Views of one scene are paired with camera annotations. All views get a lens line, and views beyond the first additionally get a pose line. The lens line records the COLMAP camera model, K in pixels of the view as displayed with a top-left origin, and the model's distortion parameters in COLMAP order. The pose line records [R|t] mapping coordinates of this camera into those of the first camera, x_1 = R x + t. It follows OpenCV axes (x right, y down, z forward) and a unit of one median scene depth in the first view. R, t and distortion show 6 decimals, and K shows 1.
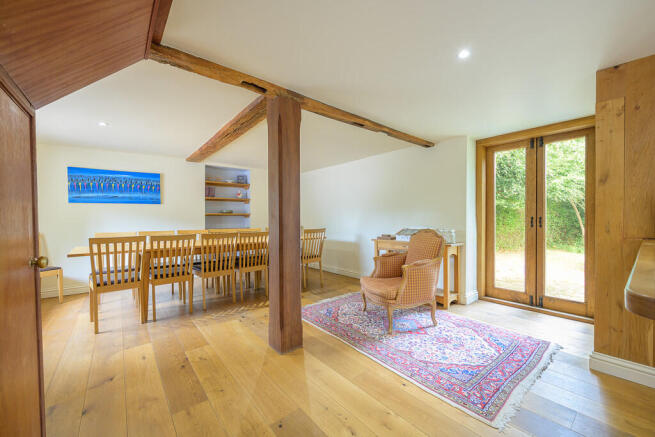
lens RADIAL K [[259.4, 0, 325.3], [0, 259.4, 216.3], [0, 0, 1]] dist [-0.010737, 0.000078]
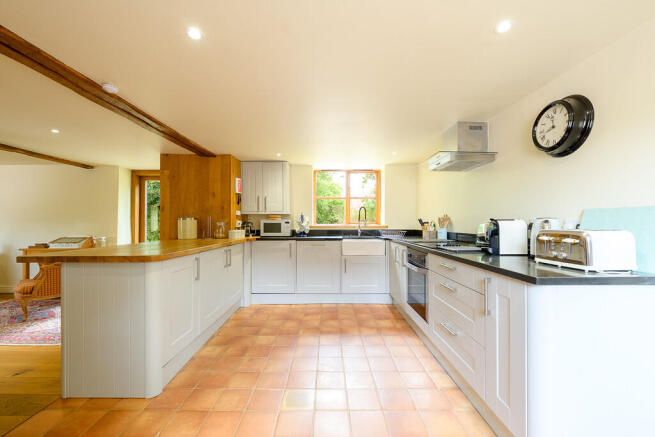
lens RADIAL K [[259.4, 0, 329.9], [0, 259.4, 220.5], [0, 0, 1]] dist [-0.010737, 0.000078]
pose [[0.621973, 0.007835, 0.783000, 0.211608], [-0.003728, 0.999968, -0.007045, -0.028524], [-0.783030, 0.001463, 0.621982, -0.792579]]
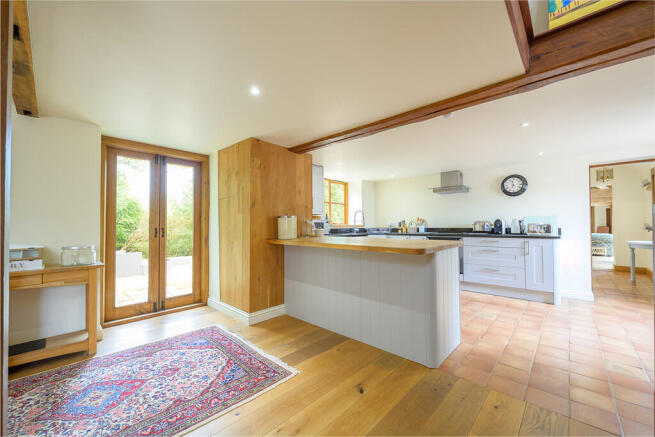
lens RADIAL K [[259.4, 0, 326.0], [0, 259.4, 219.2], [0, 0, 1]] dist [-0.010737, 0.000078]
pose [[-0.135751, 0.031095, 0.990255, -0.381592], [0.004018, 0.999516, -0.030835, 0.002807], [-0.990735, -0.000207, -0.135810, 0.486232]]
